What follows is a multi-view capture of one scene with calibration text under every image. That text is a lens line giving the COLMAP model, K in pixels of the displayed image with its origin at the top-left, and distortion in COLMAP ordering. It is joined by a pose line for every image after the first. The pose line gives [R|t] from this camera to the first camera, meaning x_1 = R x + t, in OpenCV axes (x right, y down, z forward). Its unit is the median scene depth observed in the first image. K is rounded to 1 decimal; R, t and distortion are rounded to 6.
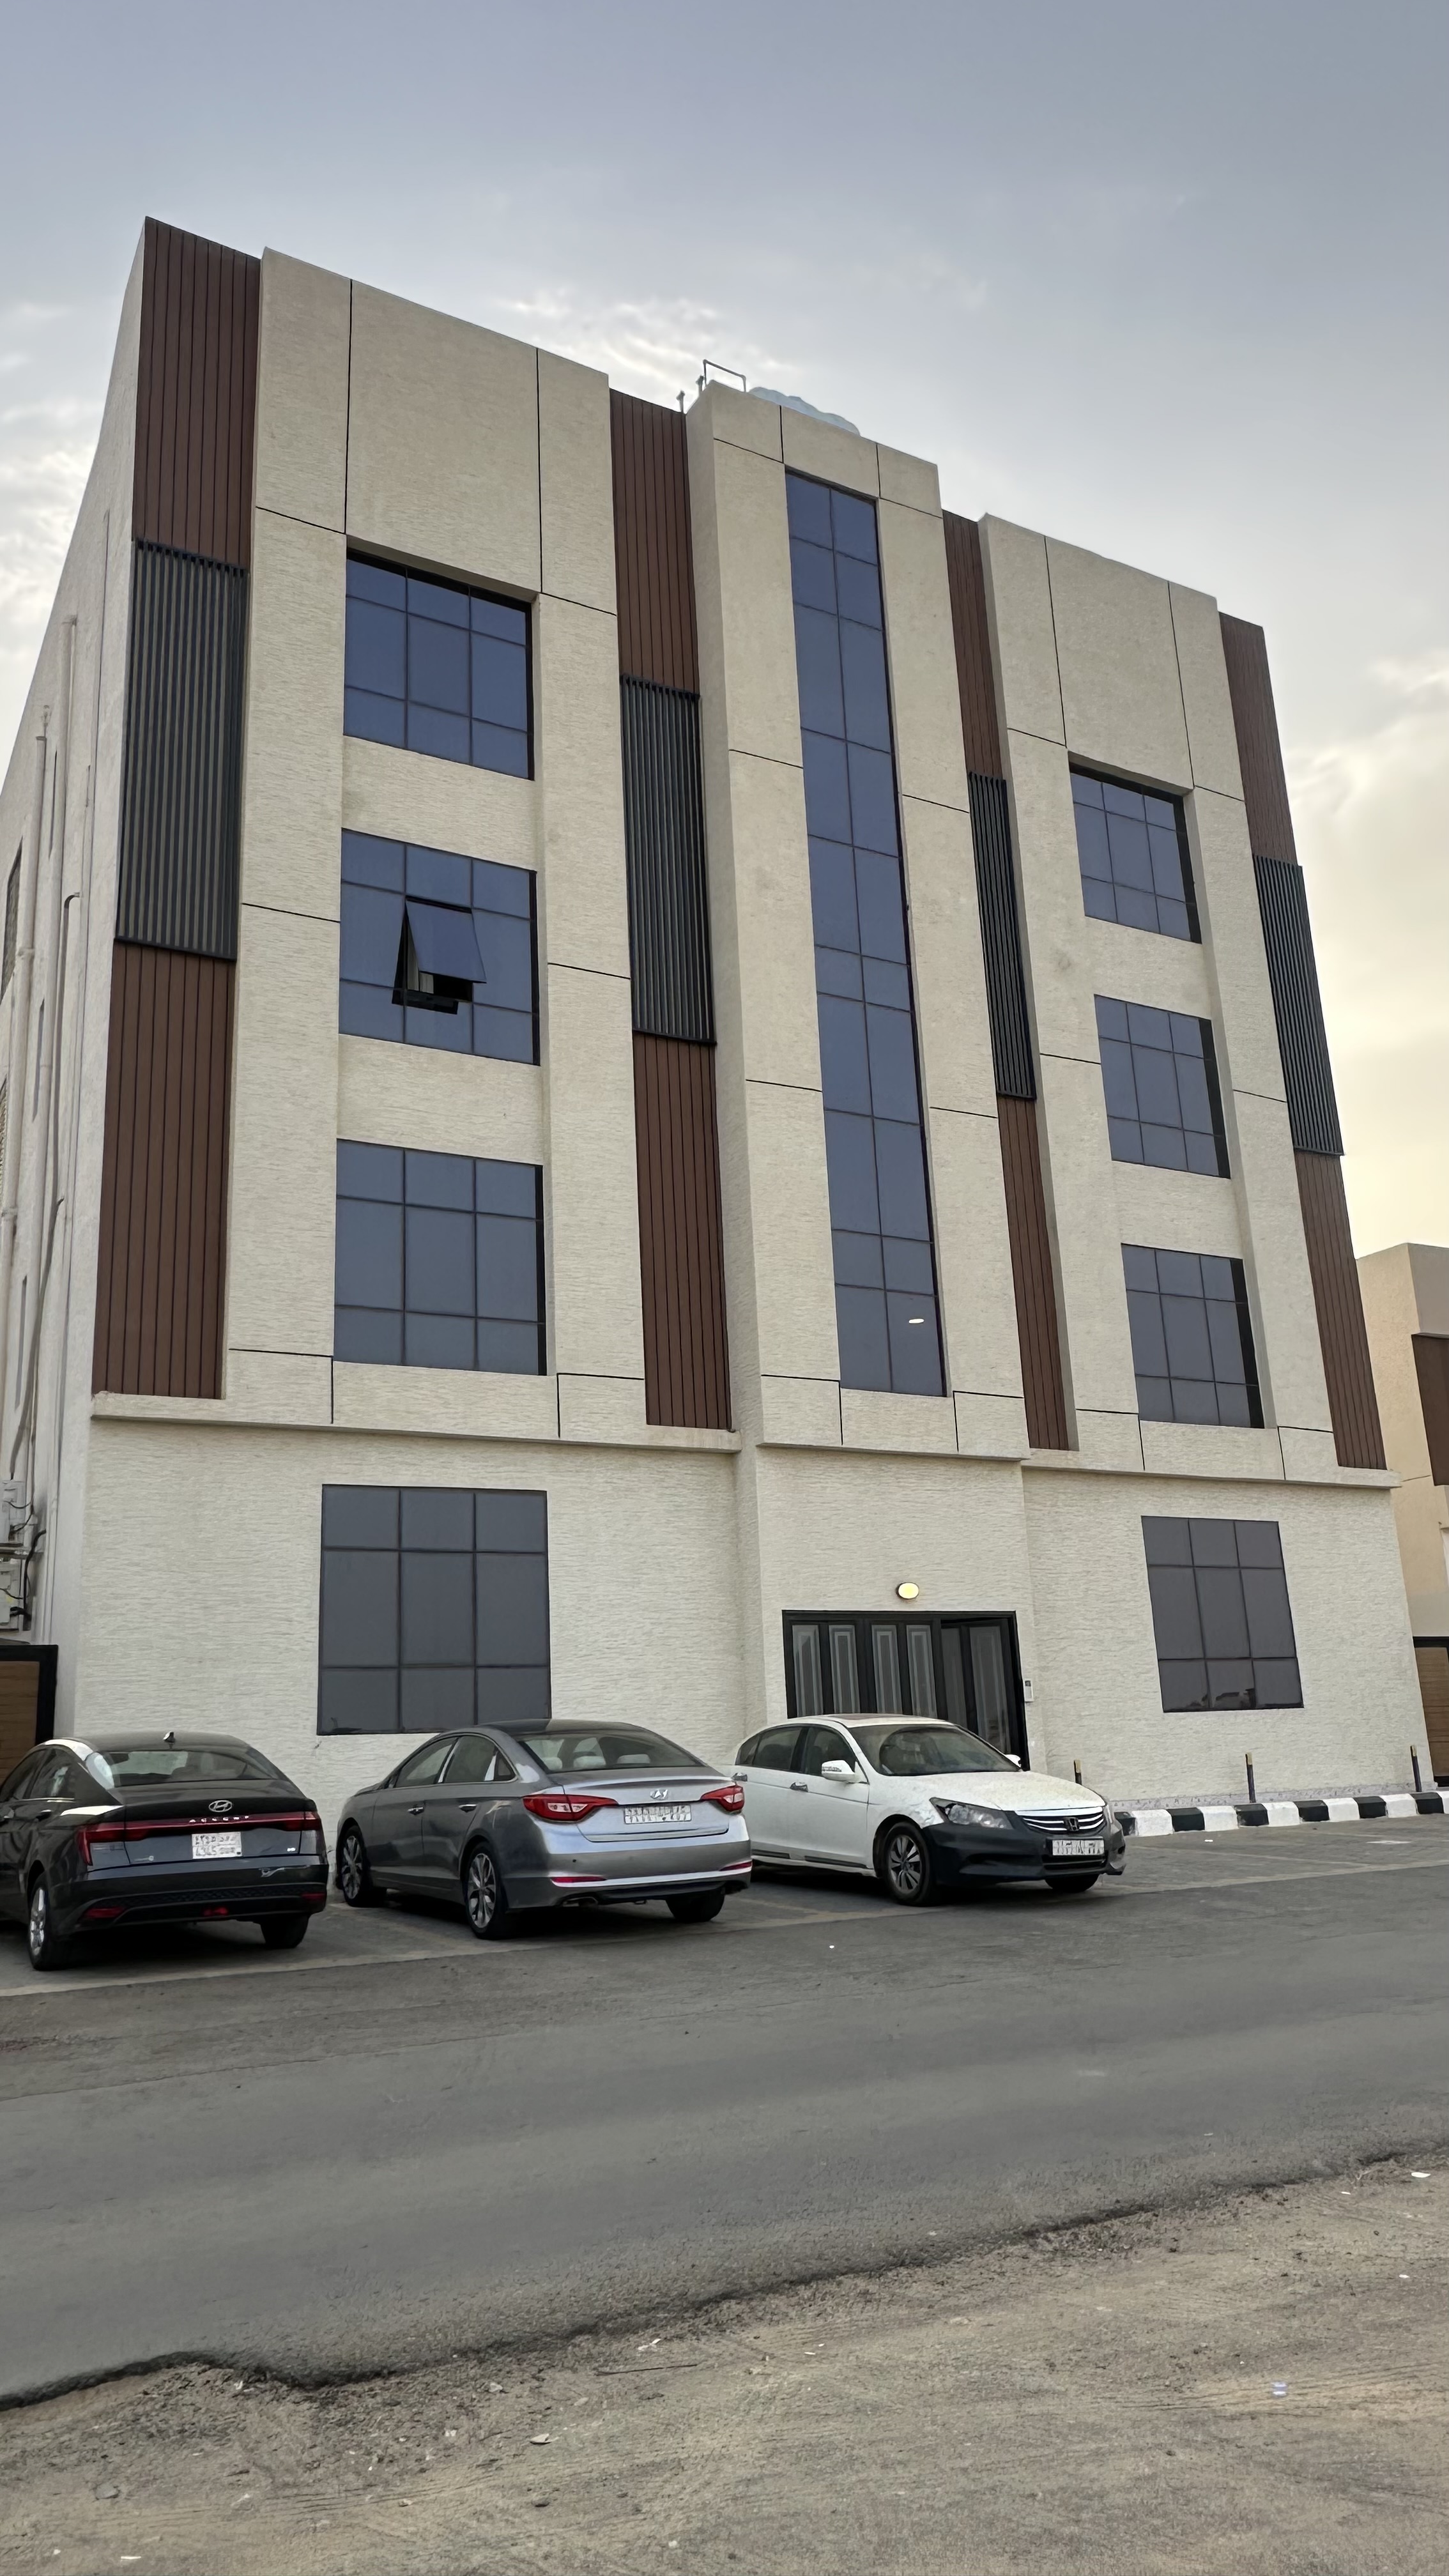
lens RADIAL K [[1763.5, 0, 722.8], [0, 1763.5, 1279.1], [0, 0, 1]] dist [0.022368, -0.037874]
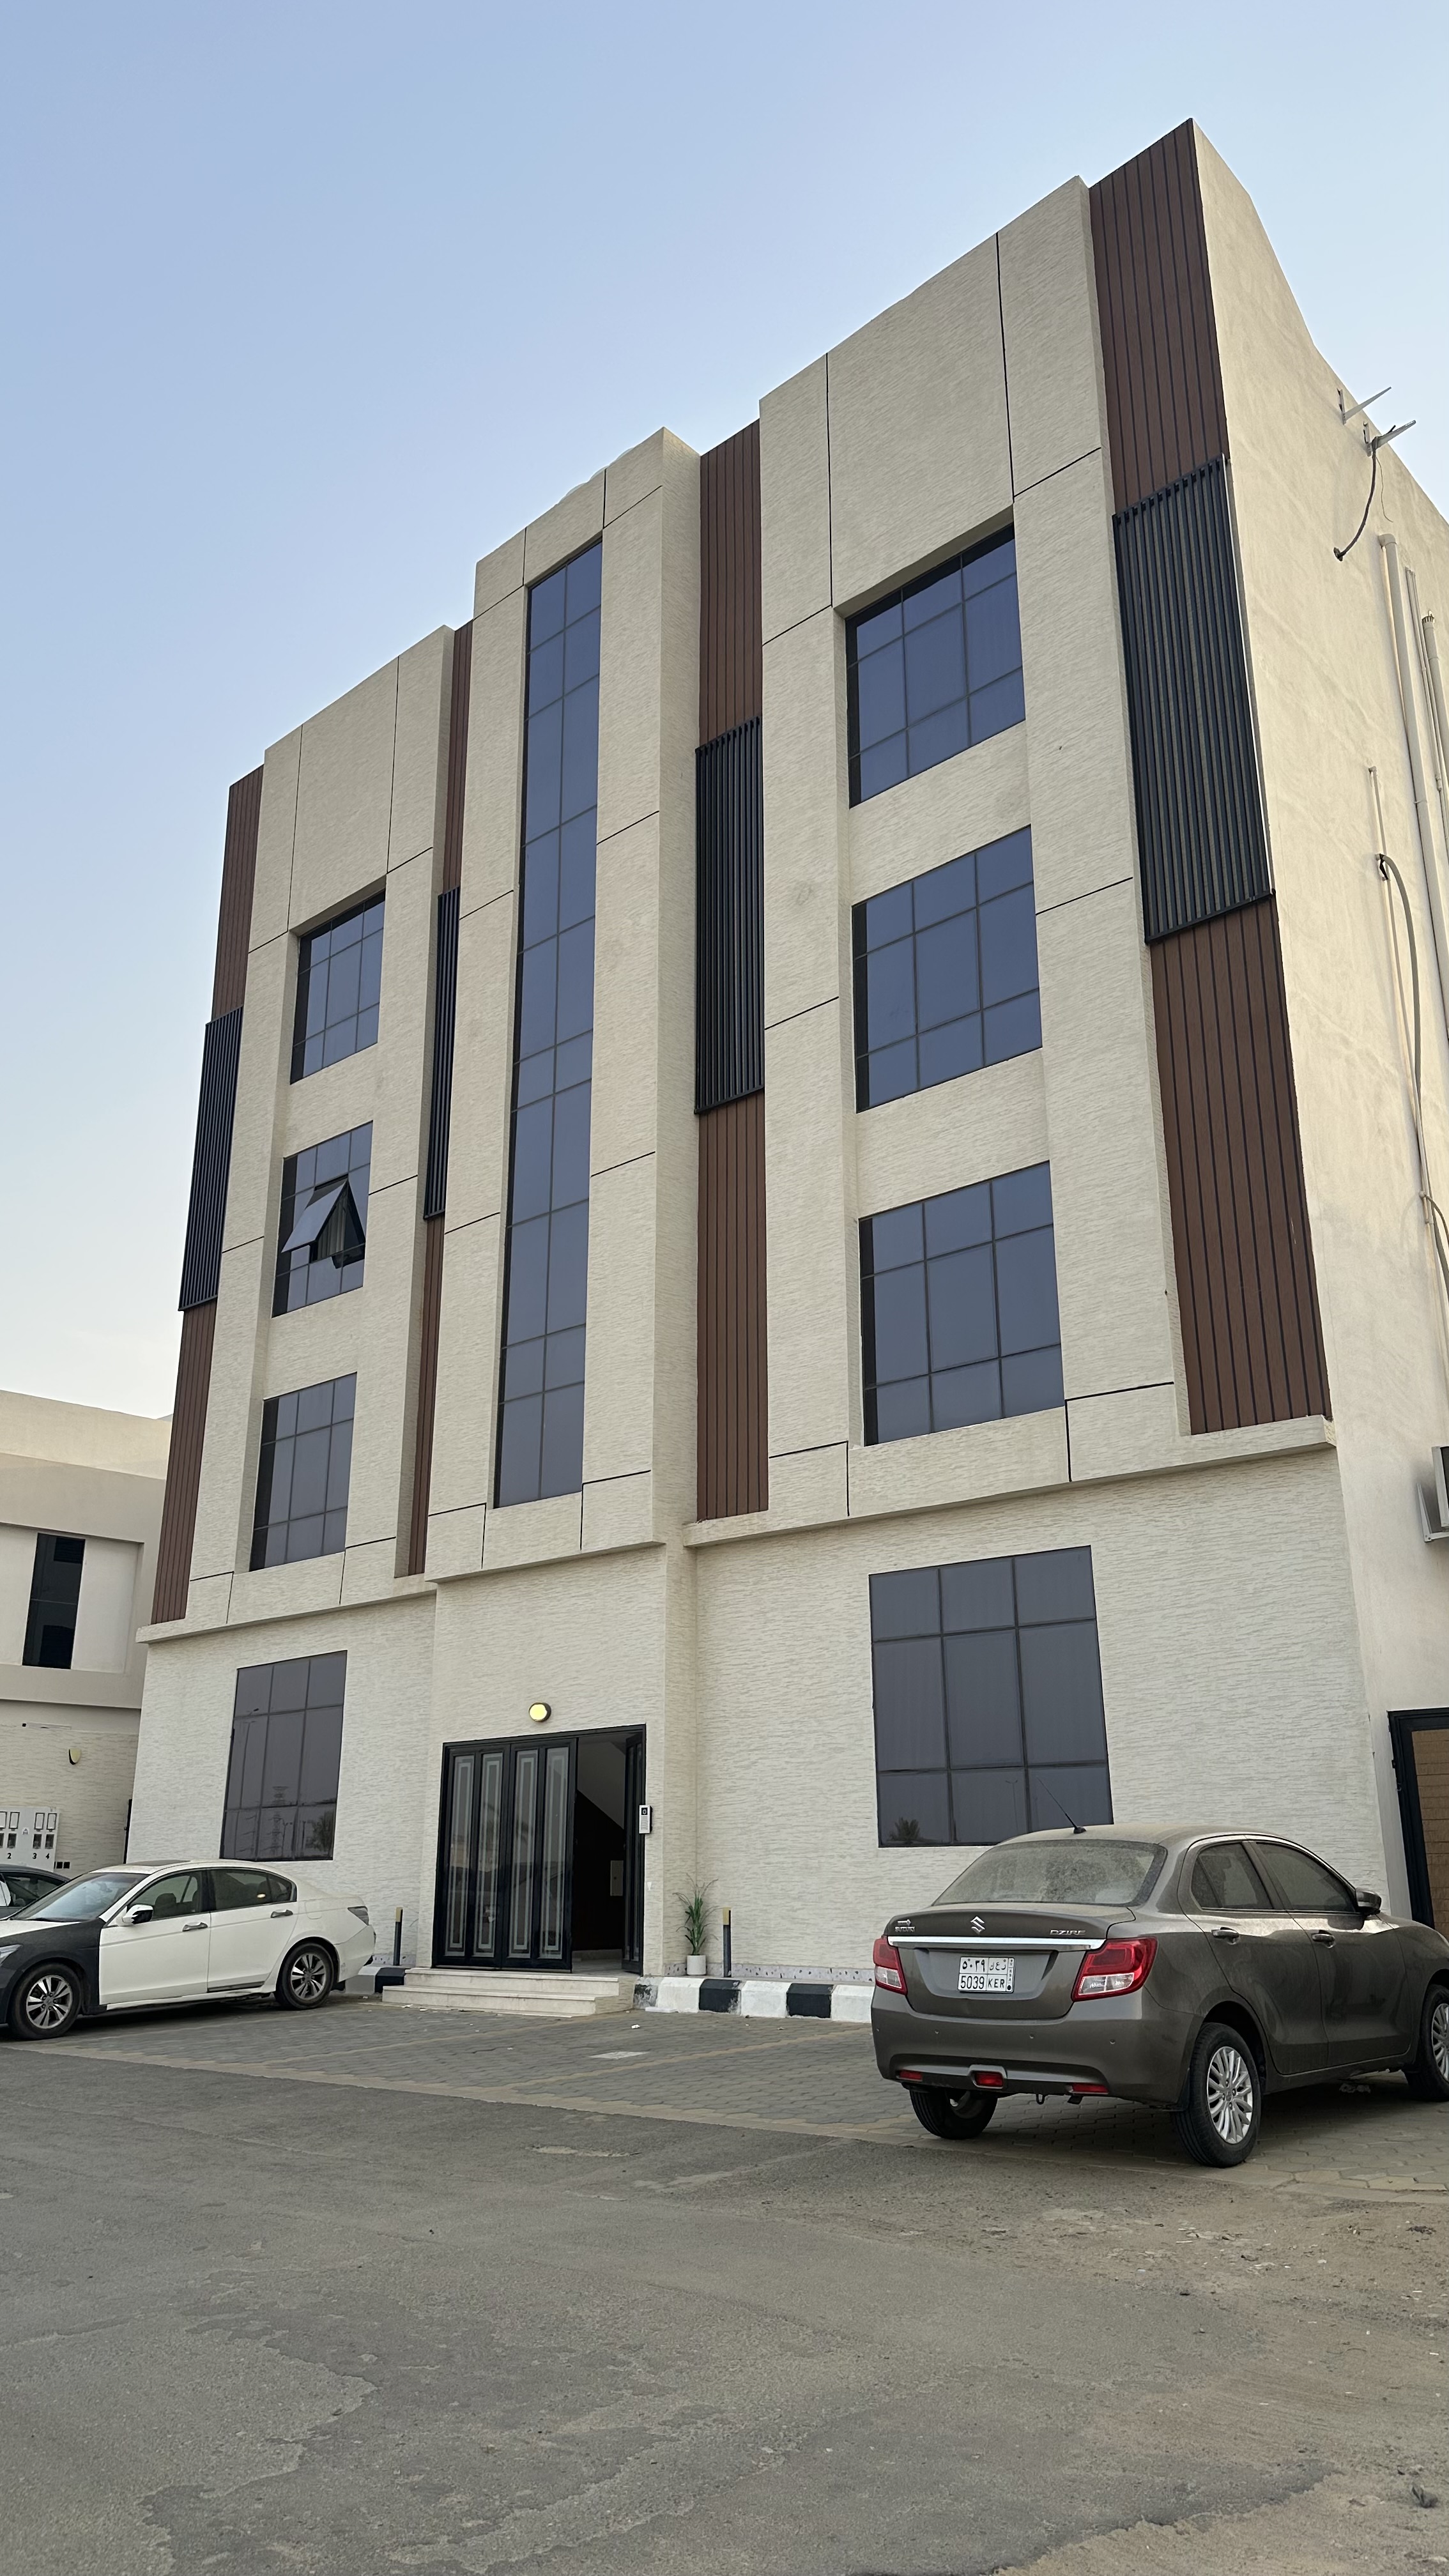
lens RADIAL K [[1763.5, 0, 732.1], [0, 1763.5, 1292.3], [0, 0, 1]] dist [0.022368, -0.037874]
pose [[0.329178, -0.256726, -0.908699, 1.048901], [0.247297, 0.952182, -0.179427, 0.157488], [0.911310, -0.165655, 0.376924, 0.780309]]
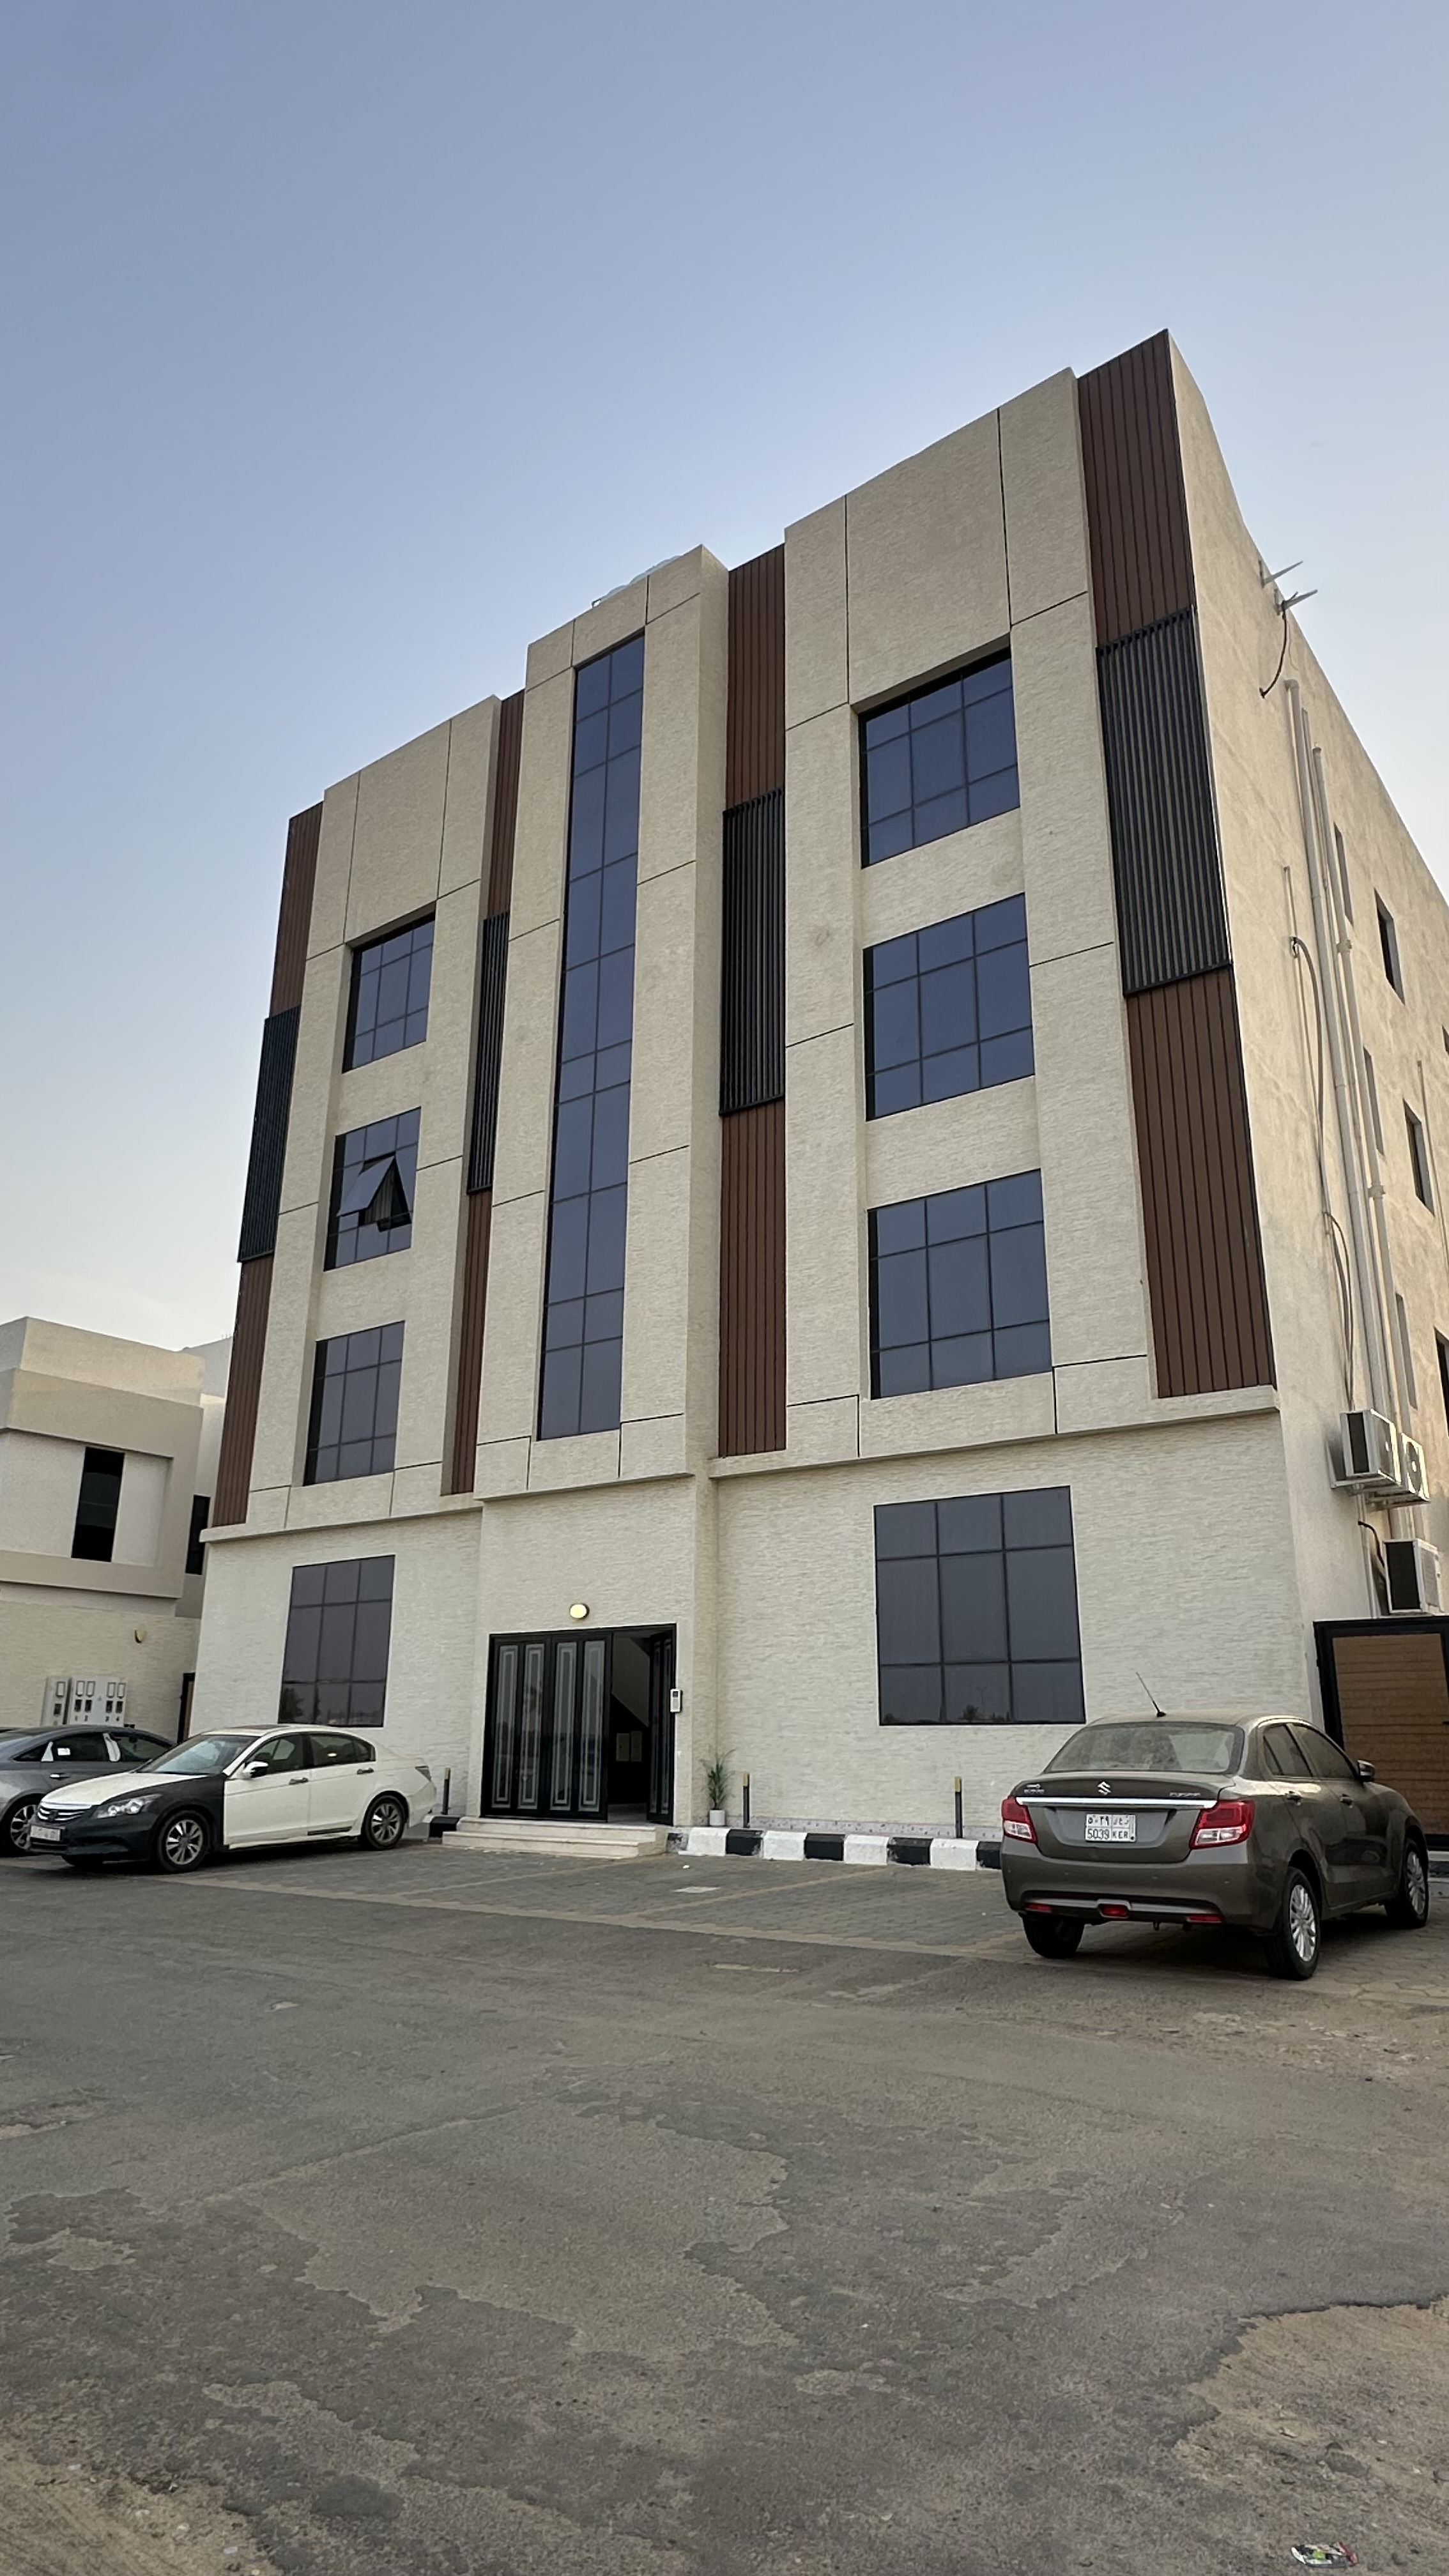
lens RADIAL K [[1463.7, 0, 719.9], [0, 1463.7, 1297.1], [0, 0, 1]] dist [-0.030375, 0.009653]
pose [[0.413948, -0.223623, -0.882406, 1.008678], [0.221658, 0.964941, -0.140557, 0.134719], [0.882901, -0.137409, 0.449003, 0.691884]]
